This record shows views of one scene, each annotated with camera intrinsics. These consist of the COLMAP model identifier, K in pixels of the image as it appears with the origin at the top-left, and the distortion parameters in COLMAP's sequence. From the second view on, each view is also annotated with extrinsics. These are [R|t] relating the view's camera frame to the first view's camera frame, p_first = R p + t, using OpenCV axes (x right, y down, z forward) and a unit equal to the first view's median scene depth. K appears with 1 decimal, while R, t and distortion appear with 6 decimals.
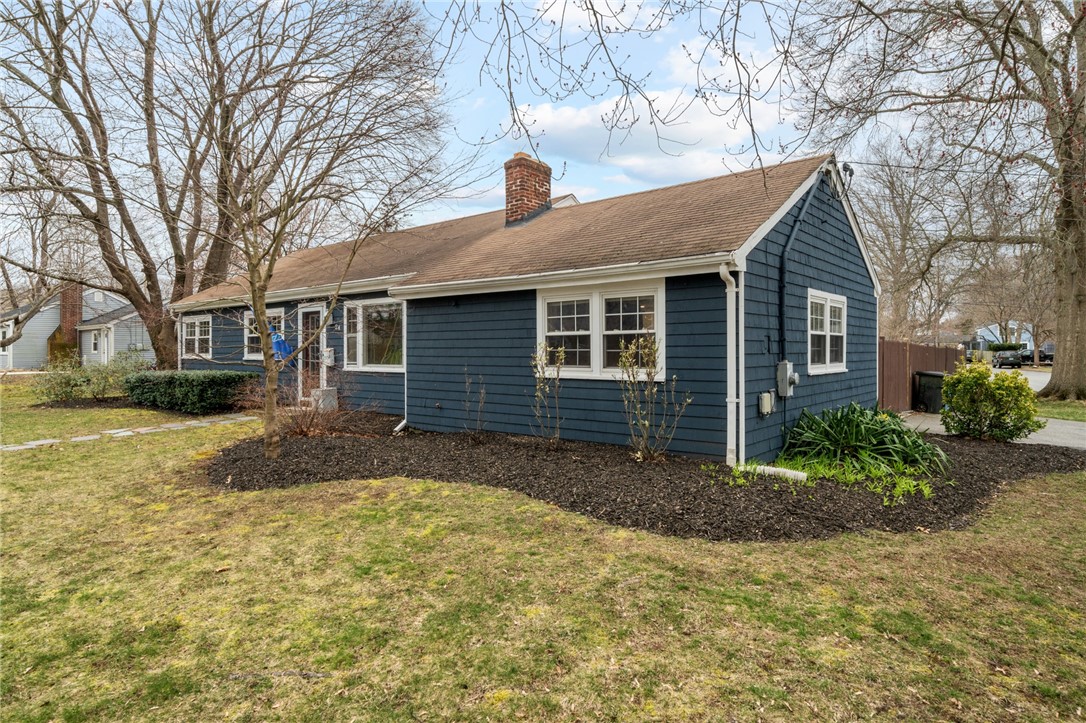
lens RADIAL K [[626.3, 0, 545.4], [0, 626.3, 359.4], [0, 0, 1]] dist [-0.001442, -0.000070]
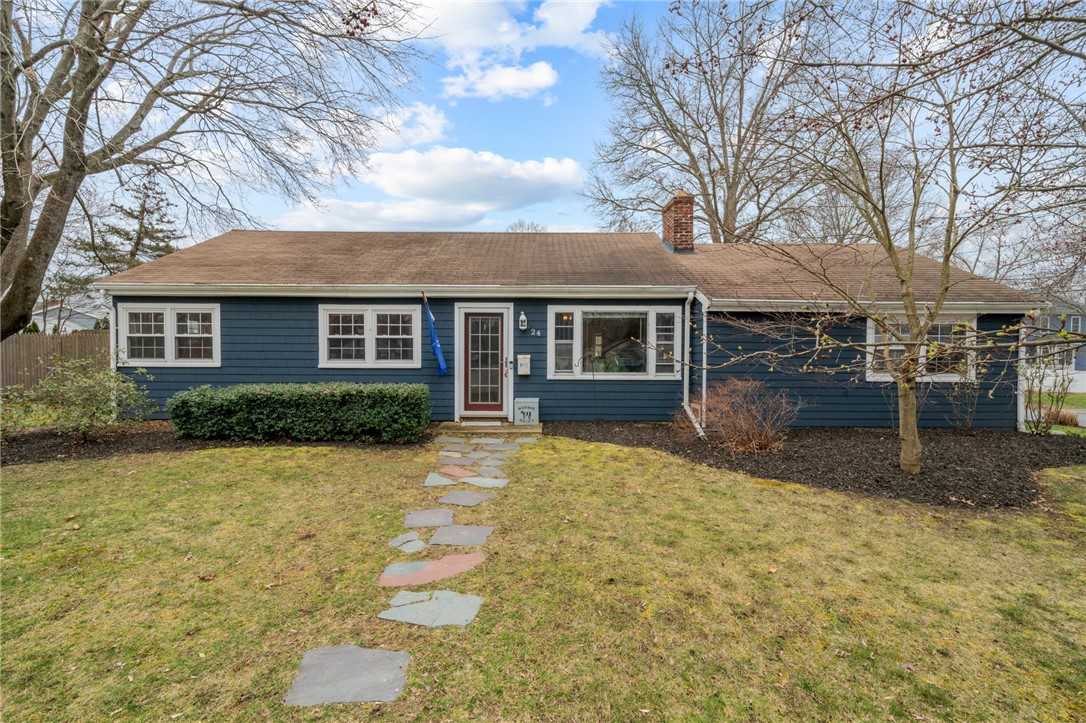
lens RADIAL K [[459.2, 0, 541.7], [0, 459.2, 363.2], [0, 0, 1]] dist [-0.011380, -0.000401]
pose [[0.761596, -0.008450, 0.647997, -0.786141], [-0.000242, 0.999911, 0.013325, -0.015252], [-0.648052, -0.010305, 0.761526, 0.491015]]
